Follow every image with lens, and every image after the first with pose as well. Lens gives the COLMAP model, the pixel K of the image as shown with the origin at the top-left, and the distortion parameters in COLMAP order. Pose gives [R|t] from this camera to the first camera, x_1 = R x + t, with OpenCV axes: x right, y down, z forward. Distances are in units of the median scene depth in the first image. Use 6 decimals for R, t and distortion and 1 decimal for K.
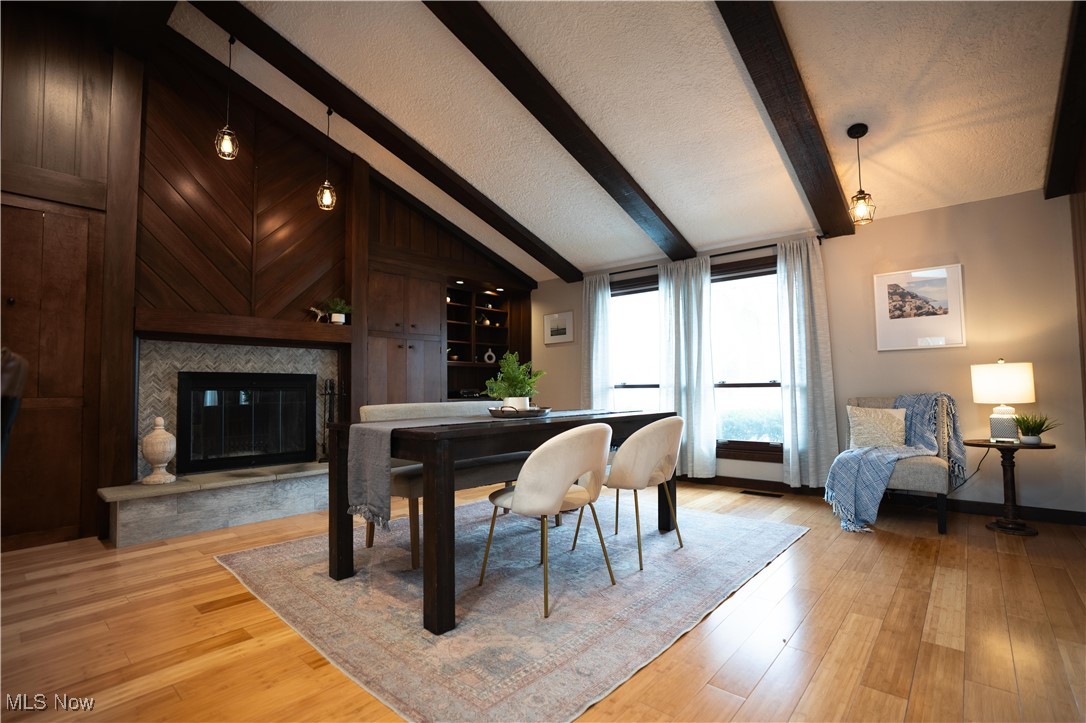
lens RADIAL K [[508.4, 0, 543.7], [0, 508.4, 365.8], [0, 0, 1]] dist [-0.064858, 0.025195]
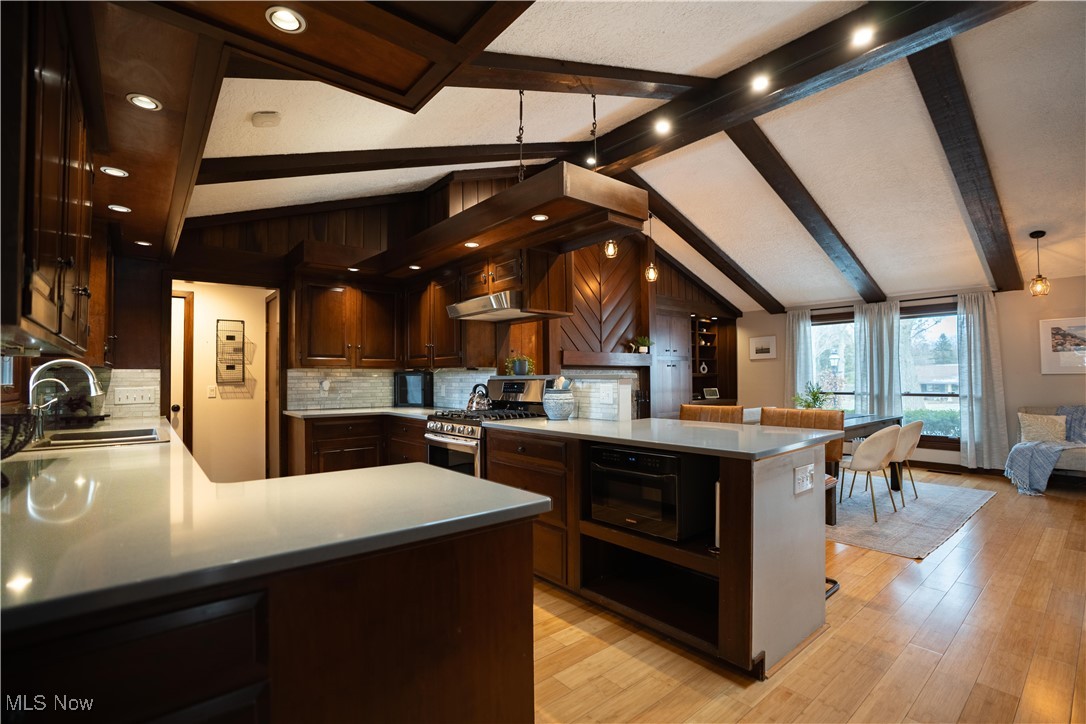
lens RADIAL K [[502.2, 0, 539.8], [0, 502.2, 365.1], [0, 0, 1]] dist [-0.064806, 0.023220]
pose [[0.987530, 0.000575, -0.157430, -0.585036], [0.002543, 0.999805, 0.019602, -0.095702], [0.157410, -0.019757, 0.987336, -0.645780]]
